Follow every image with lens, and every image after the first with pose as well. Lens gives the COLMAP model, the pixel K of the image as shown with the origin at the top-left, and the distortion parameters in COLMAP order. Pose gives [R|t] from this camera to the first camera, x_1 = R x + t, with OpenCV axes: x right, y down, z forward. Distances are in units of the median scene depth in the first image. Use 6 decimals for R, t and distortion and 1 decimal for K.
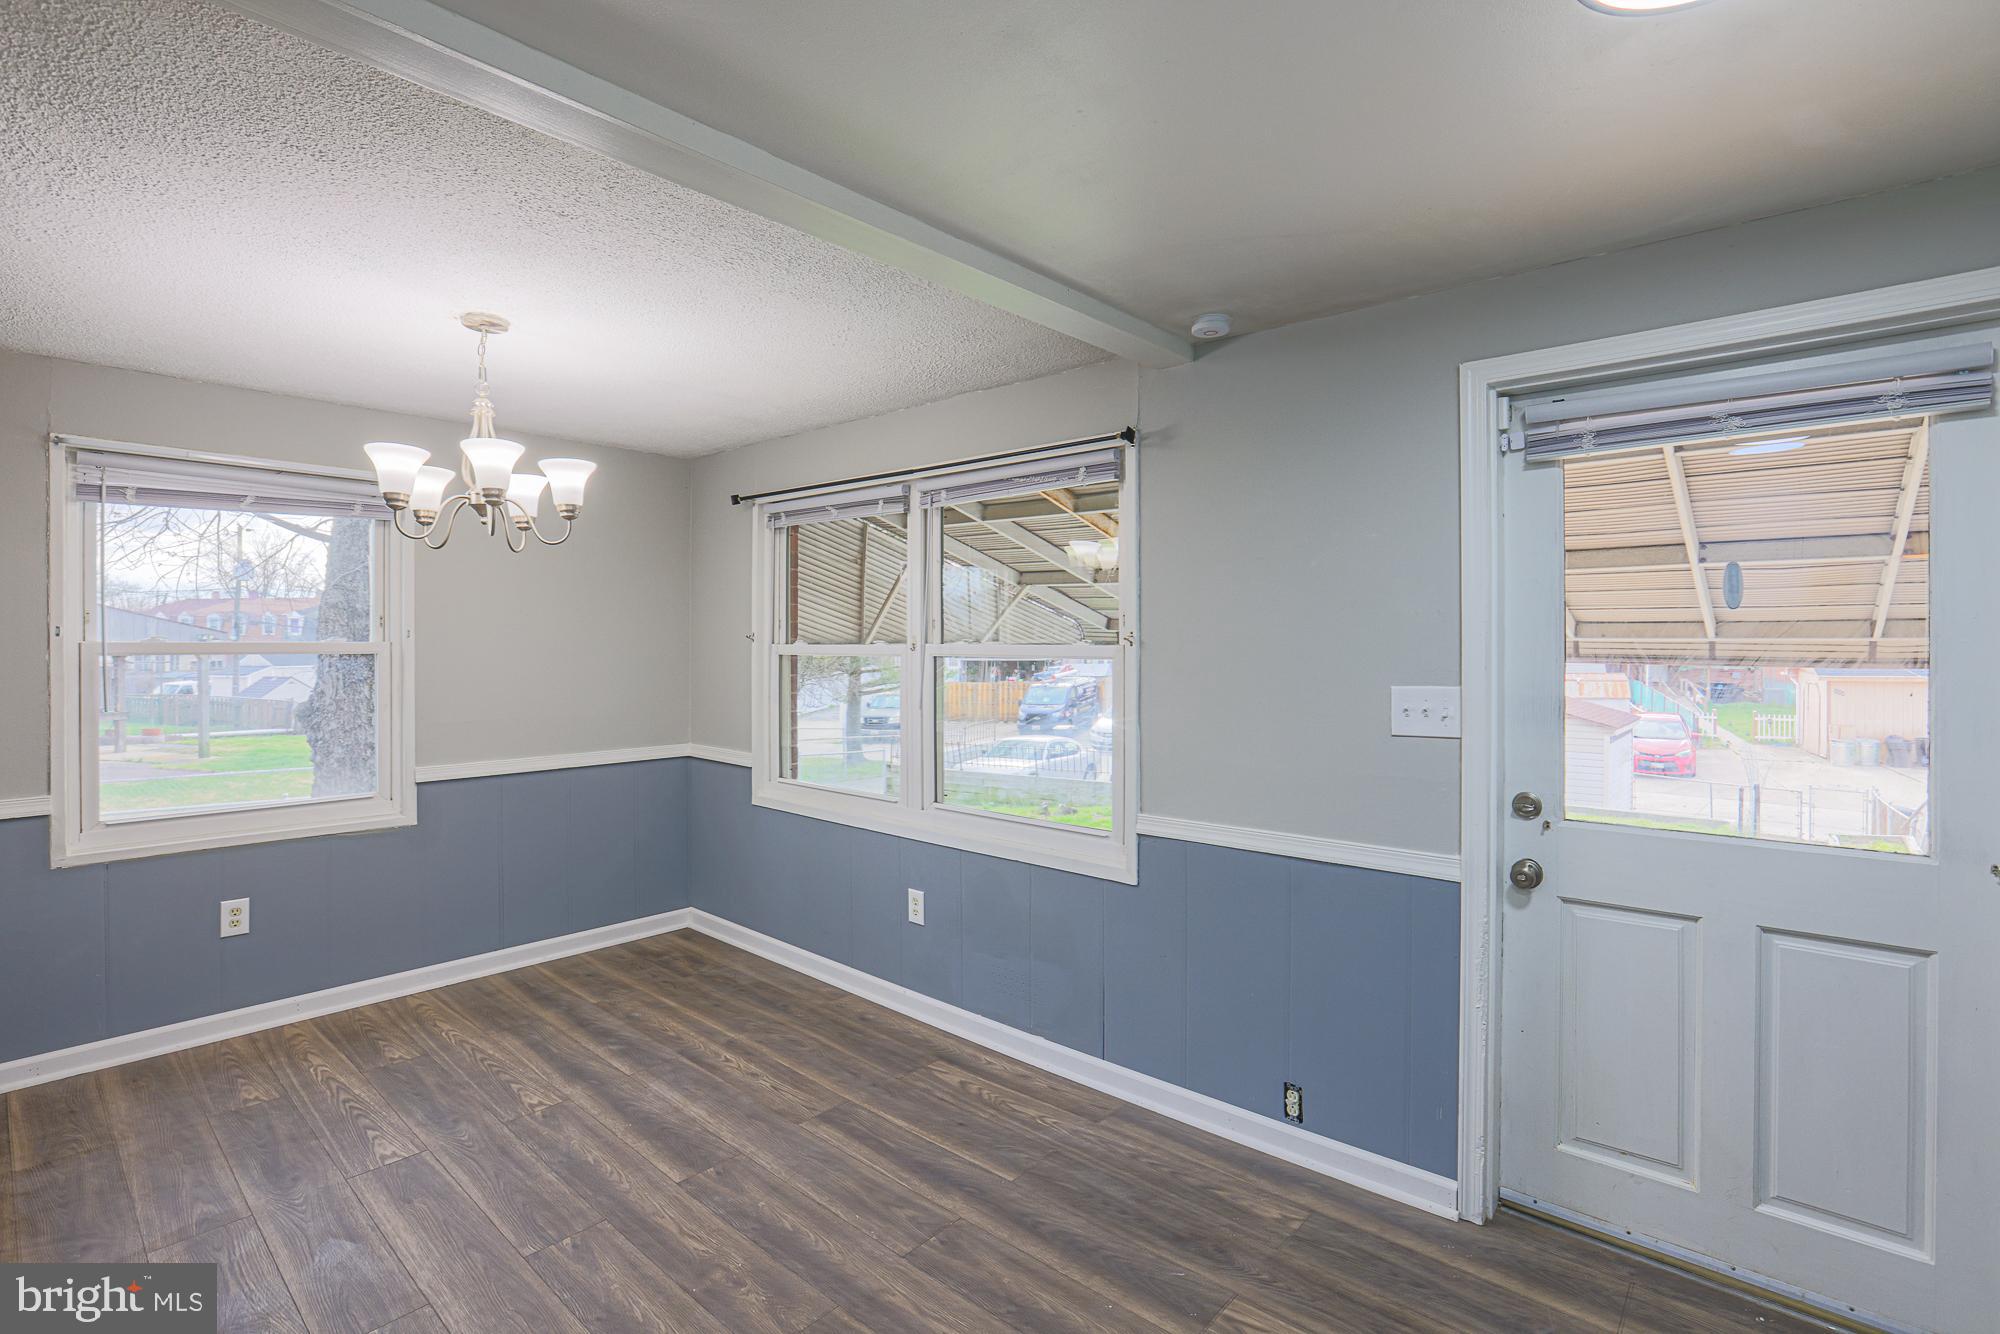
lens RADIAL K [[923.5, 0, 1015.0], [0, 923.5, 646.8], [0, 0, 1]] dist [-0.054996, 0.017955]
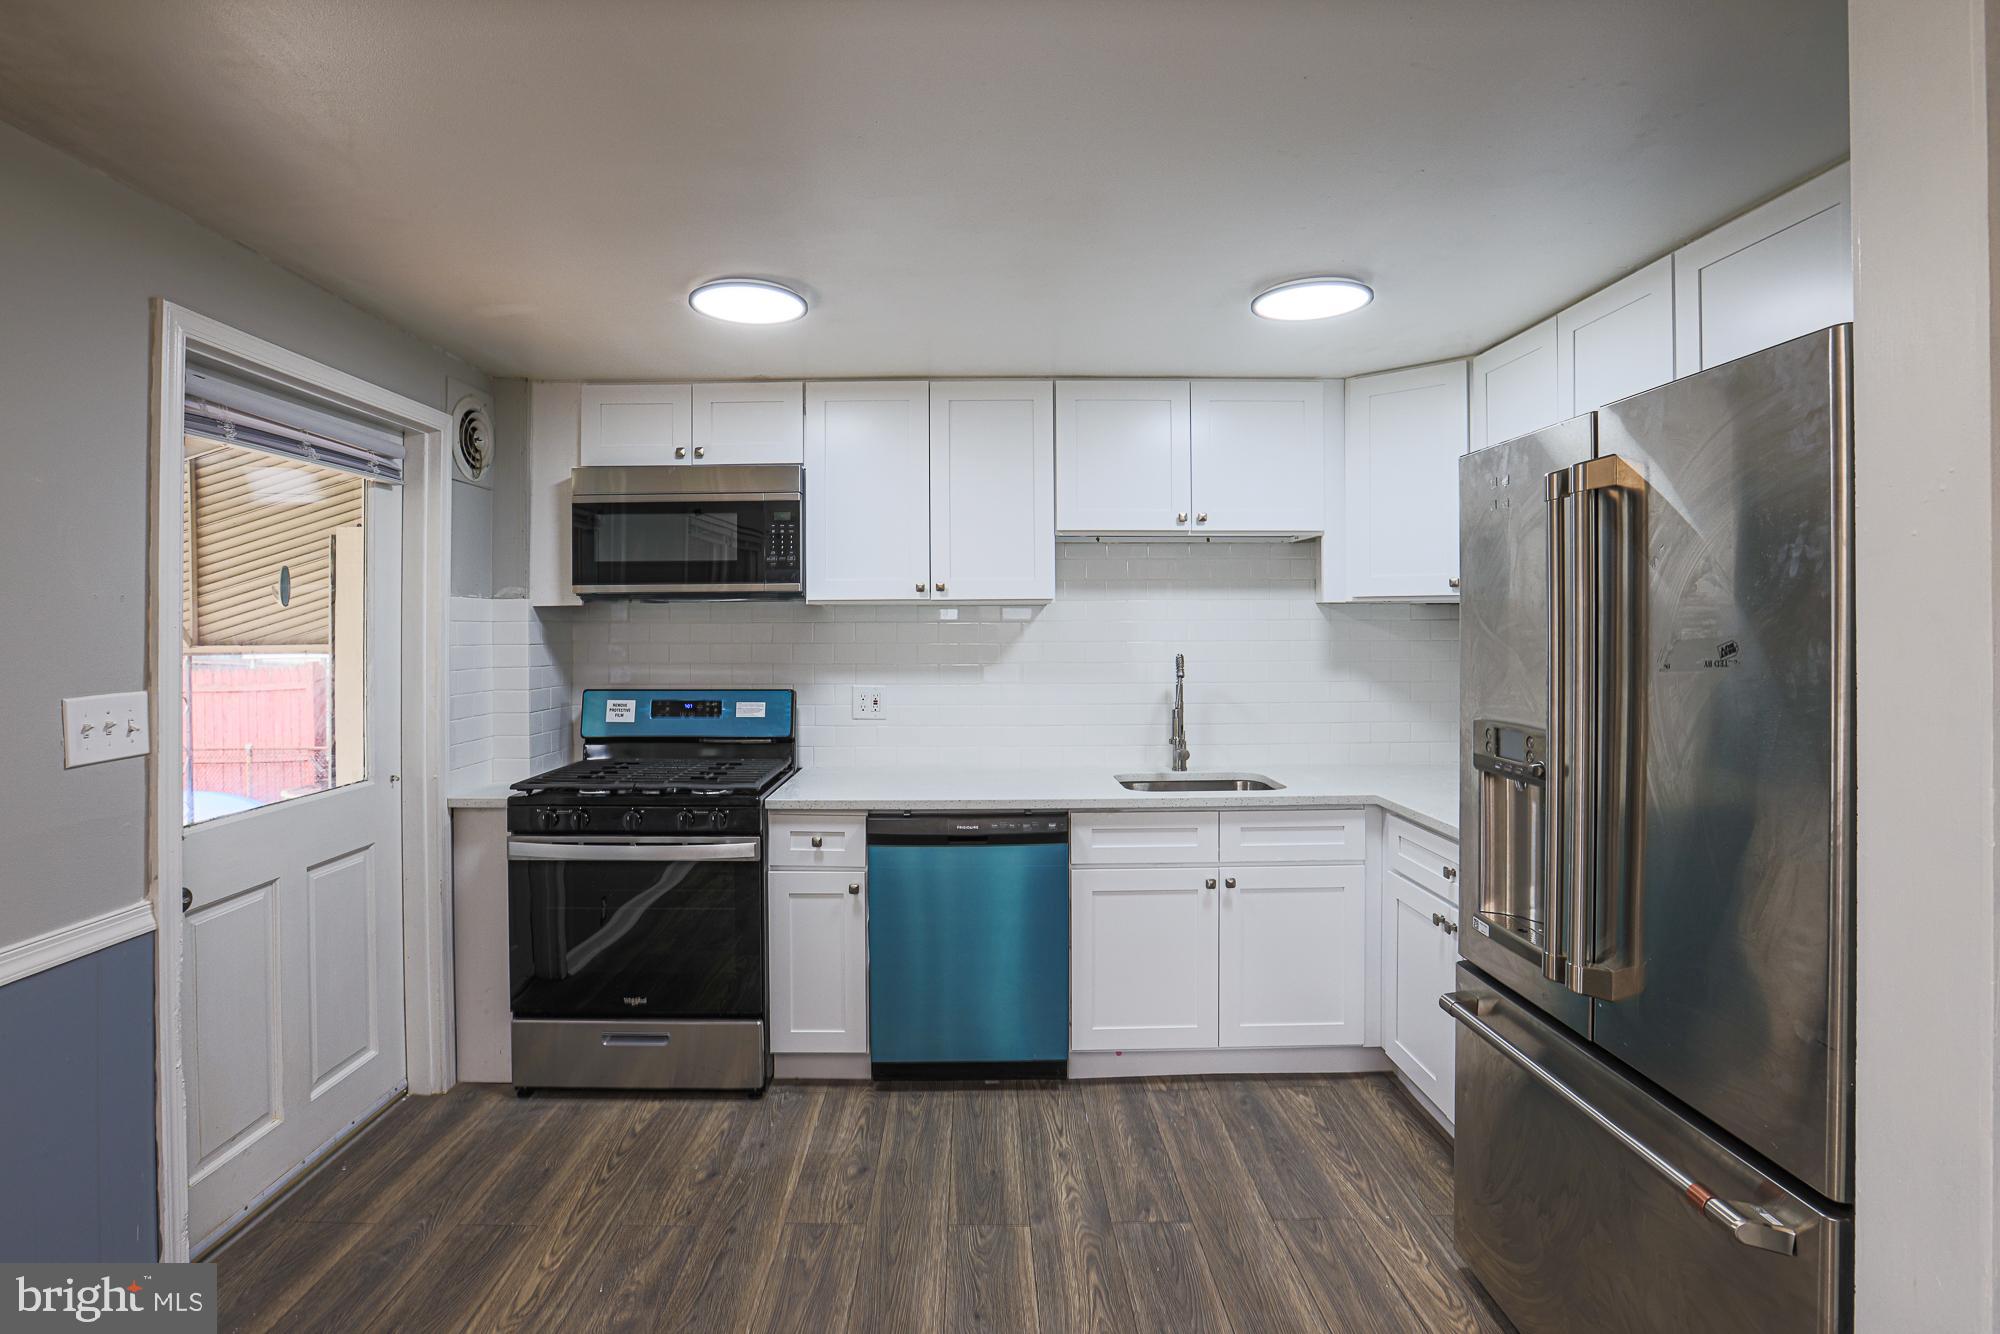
lens RADIAL K [[923.5, 0, 973.1], [0, 923.5, 630.4], [0, 0, 1]] dist [-0.054996, 0.017955]
pose [[-0.652762, 0.002896, 0.757557, -0.466985], [0.006697, 0.999976, 0.001947, -0.005039], [-0.757533, 0.006344, -0.652766, 0.752315]]
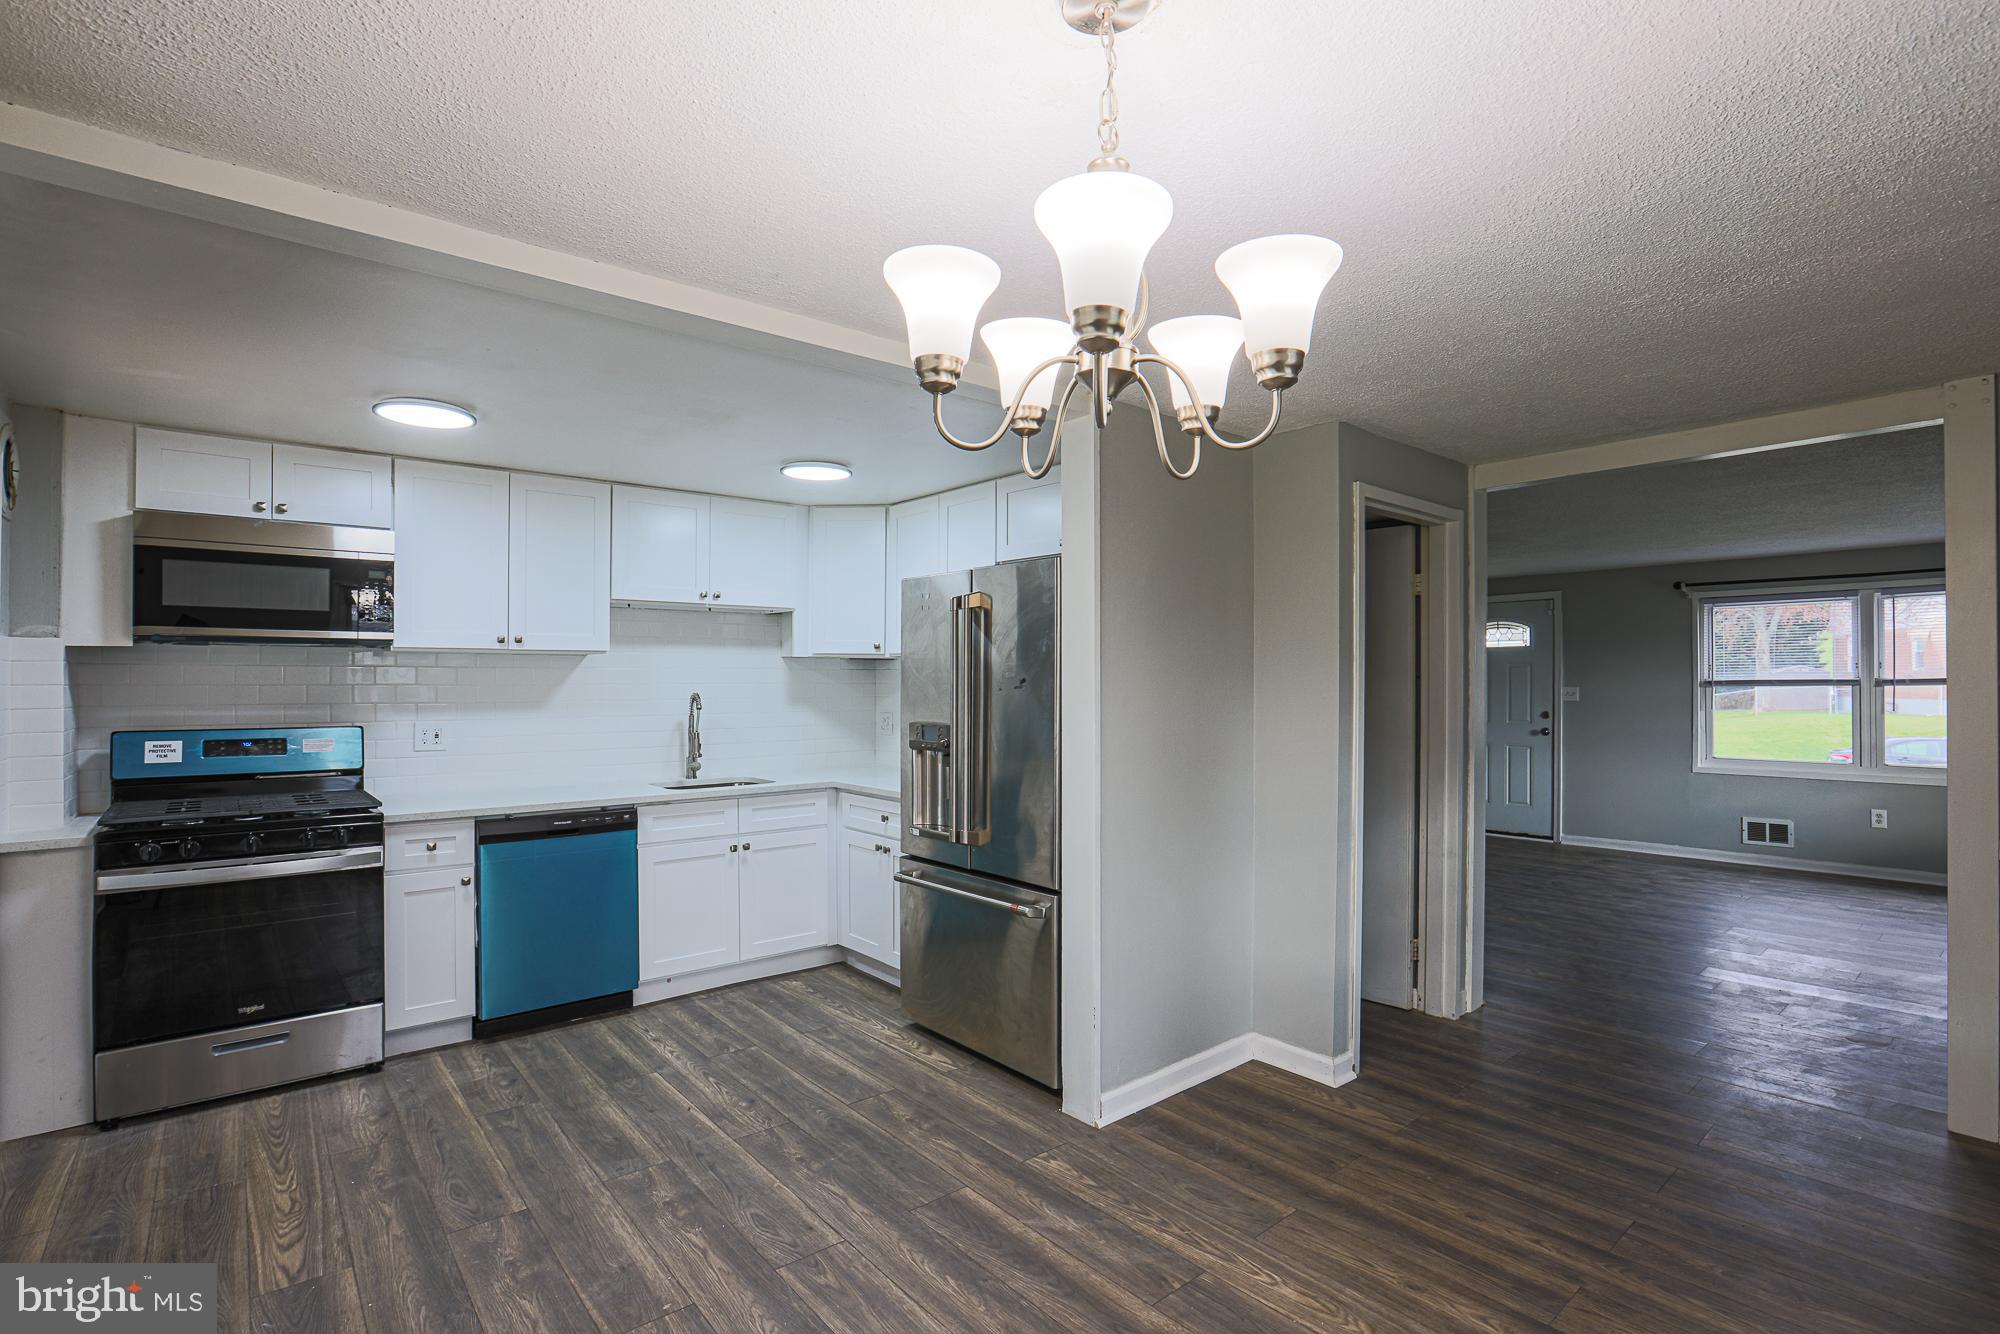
lens RADIAL K [[929.9, 0, 962.3], [0, 929.9, 677.0], [0, 0, 1]] dist [-0.040151, 0.011965]
pose [[-0.981066, 0.000837, 0.193670, -0.520809], [0.001015, 0.999999, 0.000815, 0.001282], [-0.193670, 0.000996, -0.981066, 1.289582]]
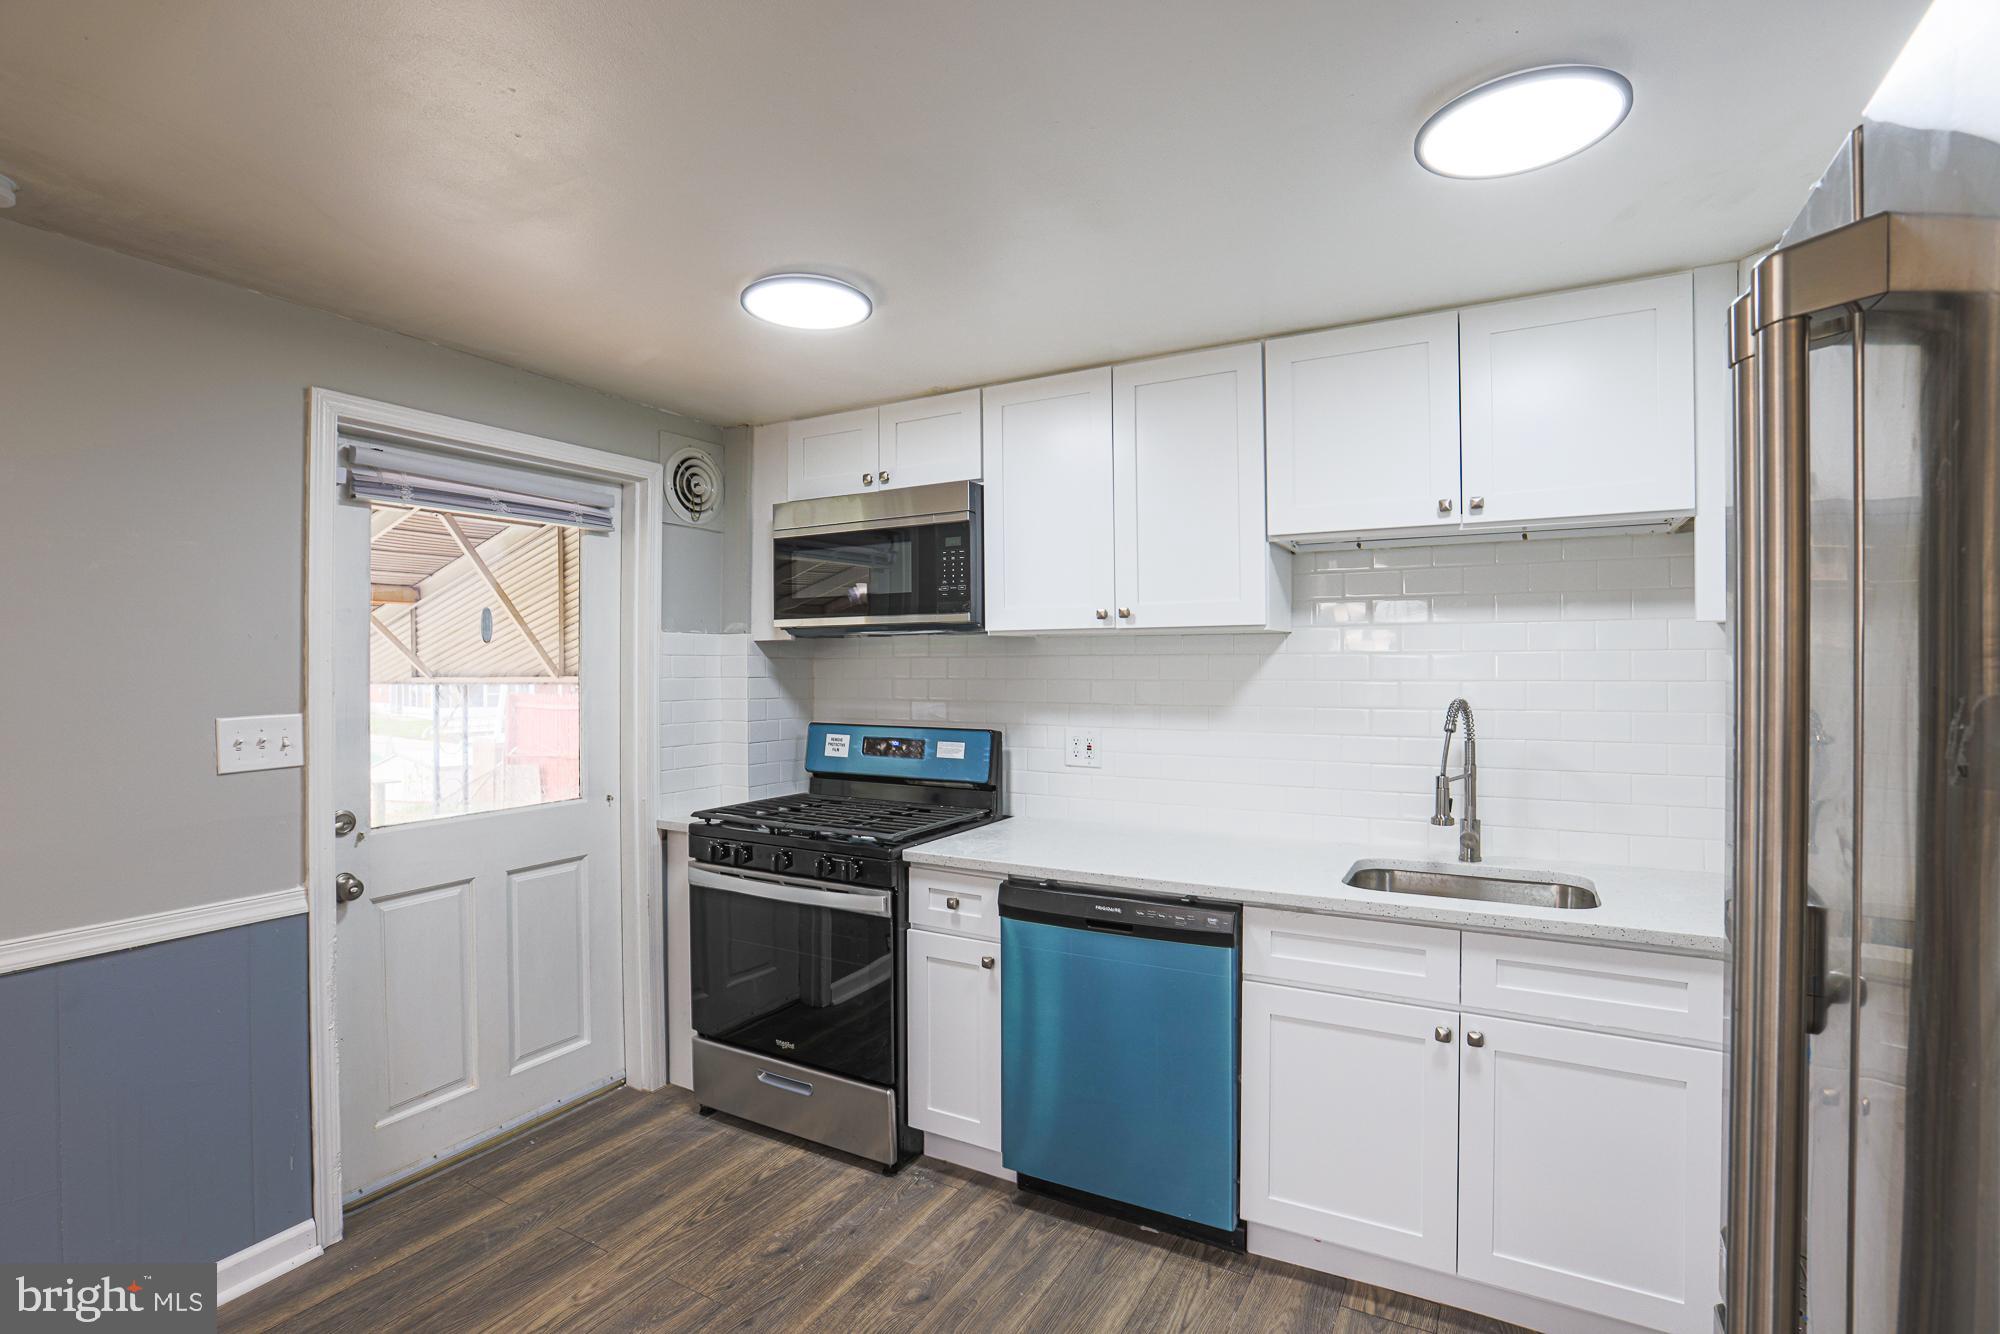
lens RADIAL K [[923.5, 0, 983.6], [0, 923.5, 662.1], [0, 0, 1]] dist [-0.054996, 0.017955]
pose [[-0.197544, 0.006083, 0.980275, -0.472846], [0.005329, 0.999973, -0.005132, -0.001774], [-0.980279, 0.004210, -0.197571, 0.368839]]
